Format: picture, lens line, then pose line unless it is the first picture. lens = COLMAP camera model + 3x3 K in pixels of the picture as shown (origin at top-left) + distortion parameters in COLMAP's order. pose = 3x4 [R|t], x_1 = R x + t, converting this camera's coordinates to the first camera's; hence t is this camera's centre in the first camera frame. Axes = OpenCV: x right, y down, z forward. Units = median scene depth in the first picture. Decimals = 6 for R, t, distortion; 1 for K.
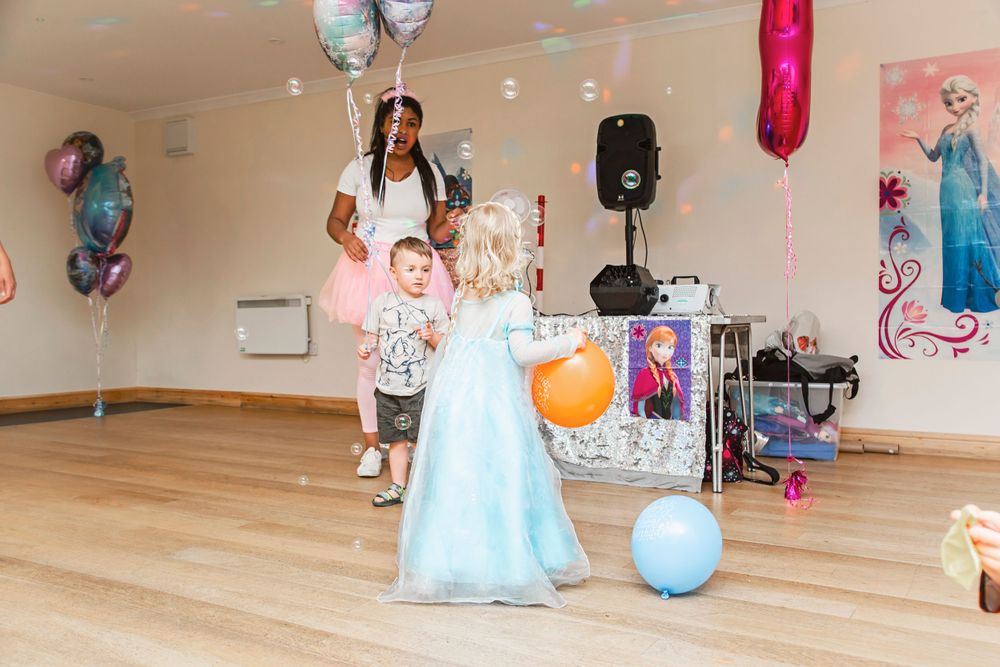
lens RADIAL K [[925.0, 0, 500.0], [0, 925.0, 333.5], [0, 0, 1]] dist [0.001831, 0.020264]
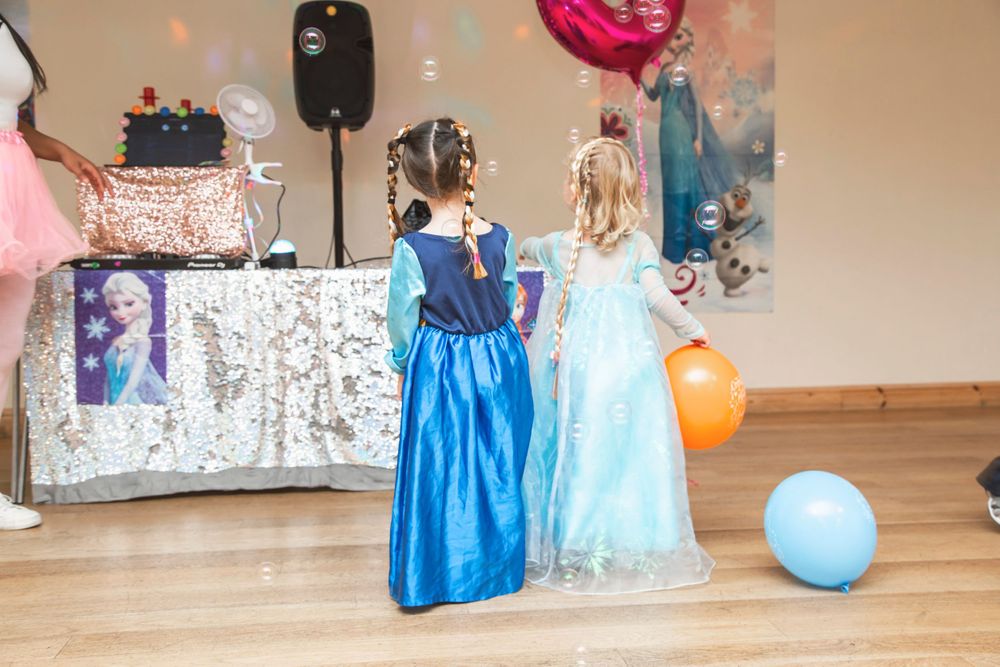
lens RADIAL K [[1087.1, 0, 602.5], [0, 1087.1, 333.6], [0, 0, 1]] dist [-0.001537, -0.001744]
pose [[0.774242, -0.045497, 0.631252, -0.274187], [0.022816, 0.998771, 0.044002, -0.001235], [-0.632478, -0.019666, 0.774328, 0.185277]]
